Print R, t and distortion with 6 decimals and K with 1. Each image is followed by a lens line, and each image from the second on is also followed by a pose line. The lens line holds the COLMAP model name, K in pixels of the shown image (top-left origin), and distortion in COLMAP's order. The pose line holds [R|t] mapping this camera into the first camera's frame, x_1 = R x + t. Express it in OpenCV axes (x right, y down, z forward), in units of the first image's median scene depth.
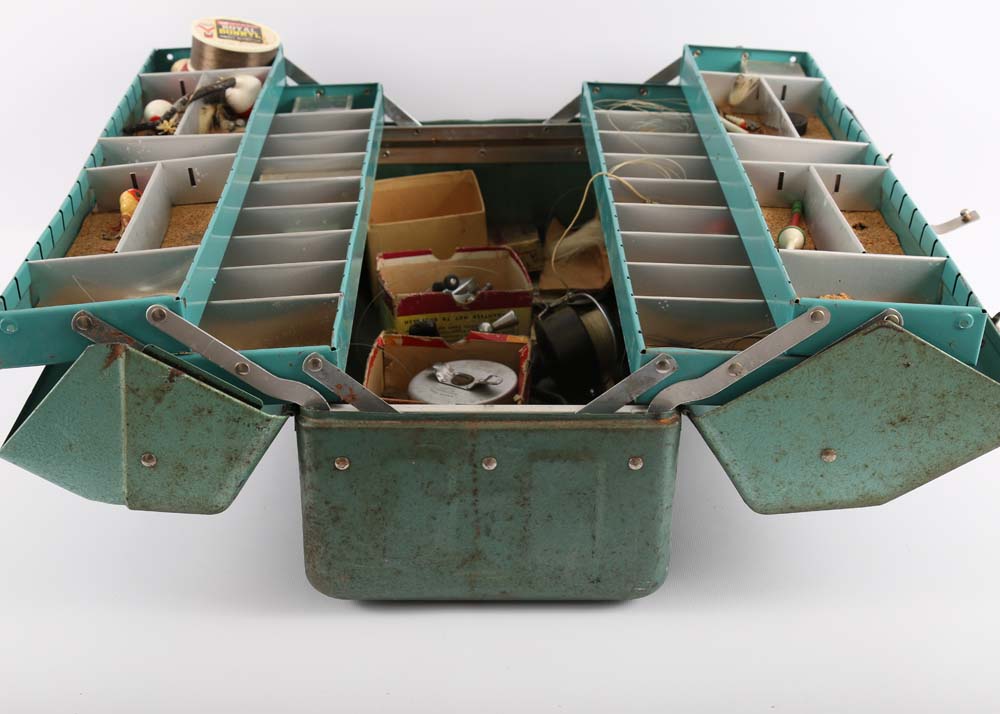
lens RADIAL K [[1638.3, 0, 506.3], [0, 1638.3, 353.2], [0, 0, 1]] dist [0.120995, 0.000000]
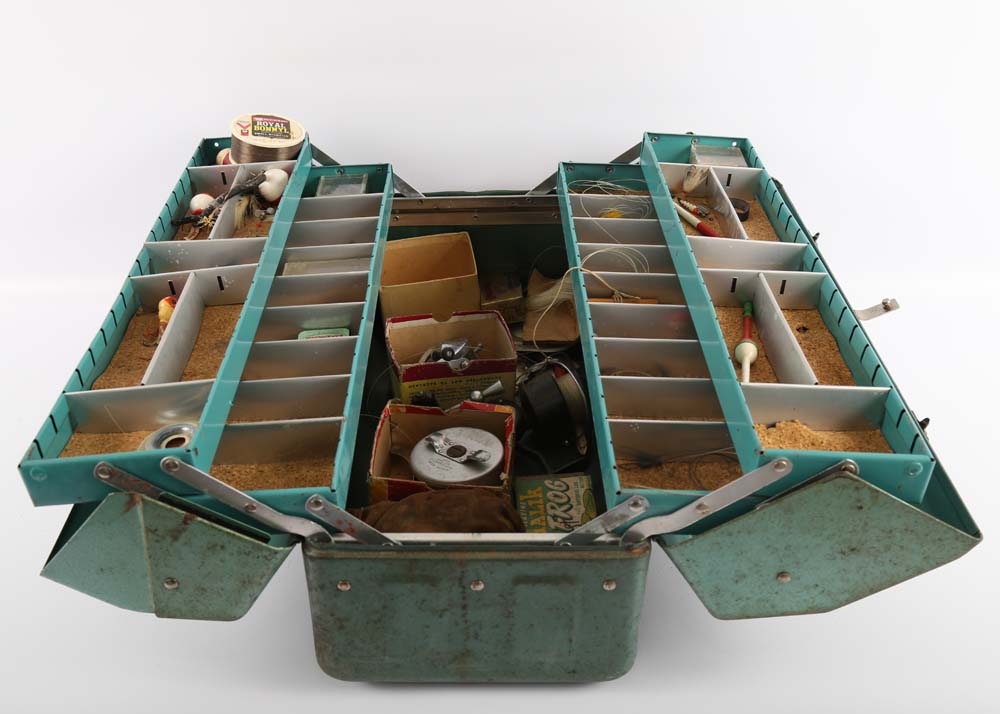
lens RADIAL K [[1096.7, 0, 485.3], [0, 1096.7, 344.9], [0, 0, 1]] dist [-0.014462, 0.000000]
pose [[0.999899, -0.001190, -0.014180, 0.004910], [0.002645, 0.994675, 0.103030, -0.141190], [0.013982, -0.103057, 0.994577, 0.234427]]
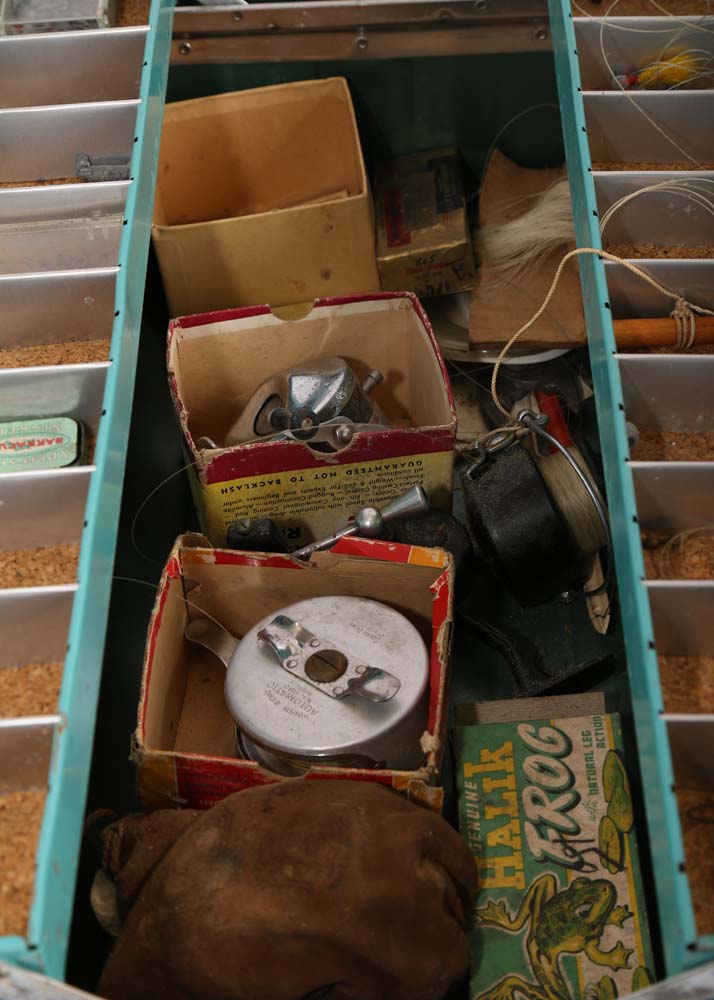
lens RADIAL K [[2020.2, 0, 360.6], [0, 2020.2, 501.8], [0, 0, 1]] dist [0.244481, 0.000000]
pose [[0.999118, -0.014691, -0.039336, 0.011642], [0.027081, 0.941386, 0.336242, -0.260528], [0.032090, -0.337011, 0.940954, 0.398259]]
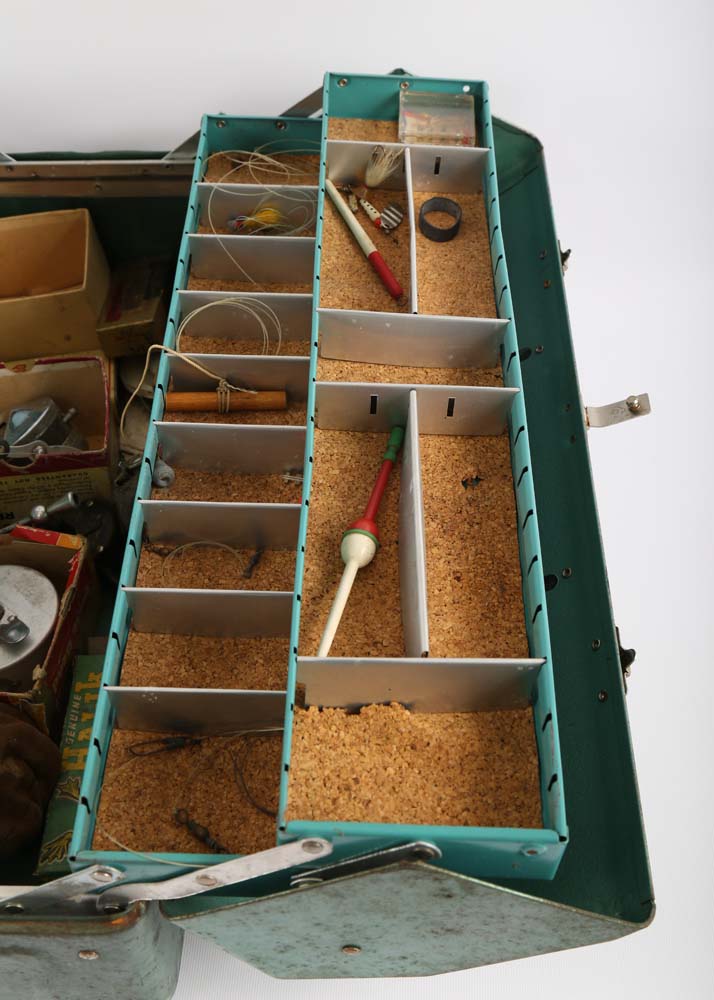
lens RADIAL K [[1214.3, 0, 356.3], [0, 1214.3, 467.4], [0, 0, 1]] dist [0.035192, 0.000000]
pose [[0.999055, 0.012562, -0.041607, 0.180794], [0.004141, 0.925446, 0.378857, -0.282341], [0.043264, -0.378671, 0.924520, 0.483834]]
